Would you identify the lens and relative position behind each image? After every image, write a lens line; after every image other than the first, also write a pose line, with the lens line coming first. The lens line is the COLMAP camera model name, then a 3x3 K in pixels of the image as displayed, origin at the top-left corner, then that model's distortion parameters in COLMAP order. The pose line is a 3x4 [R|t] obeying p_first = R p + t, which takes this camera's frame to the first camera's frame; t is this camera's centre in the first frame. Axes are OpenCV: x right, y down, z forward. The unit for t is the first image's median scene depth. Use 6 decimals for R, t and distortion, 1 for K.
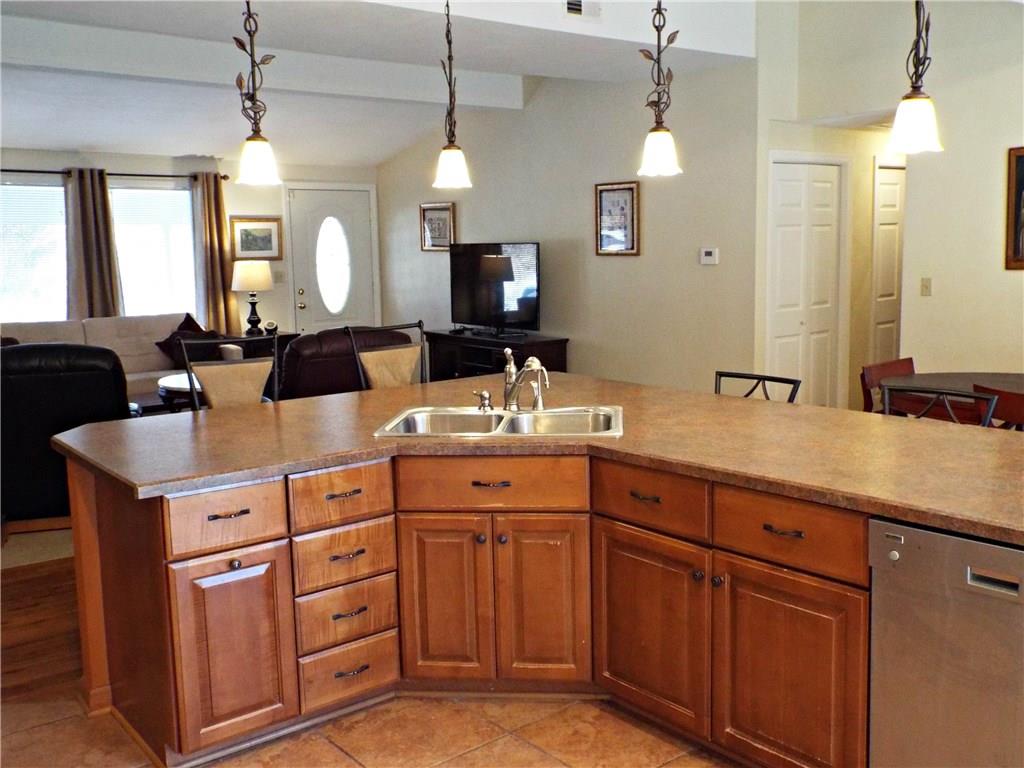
lens RADIAL K [[1022.5, 0, 512.0], [0, 1022.5, 384.0], [0, 0, 1]] dist [0.067922, -0.002636]
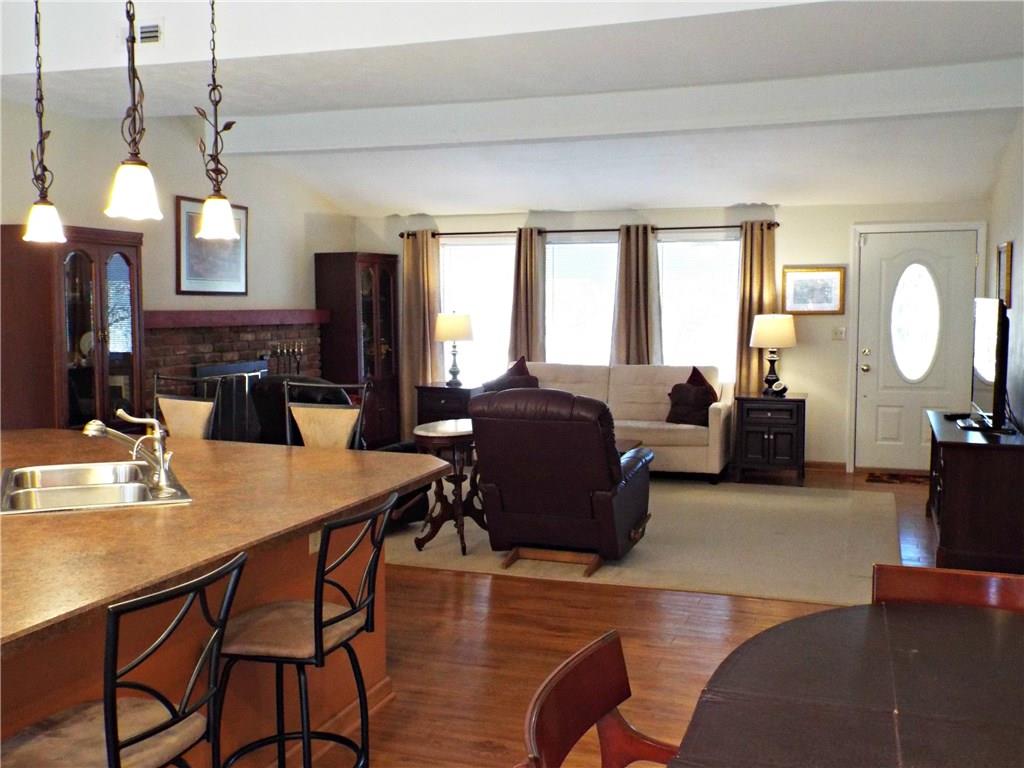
lens RADIAL K [[1022.5, 0, 512.0], [0, 1022.5, 384.0], [0, 0, 1]] dist [0.067922, -0.002636]
pose [[0.534193, 0.084903, -0.841088, 0.491129], [-0.123446, 0.992113, 0.021744, -0.061849], [0.836301, 0.092213, 0.540461, 0.396404]]
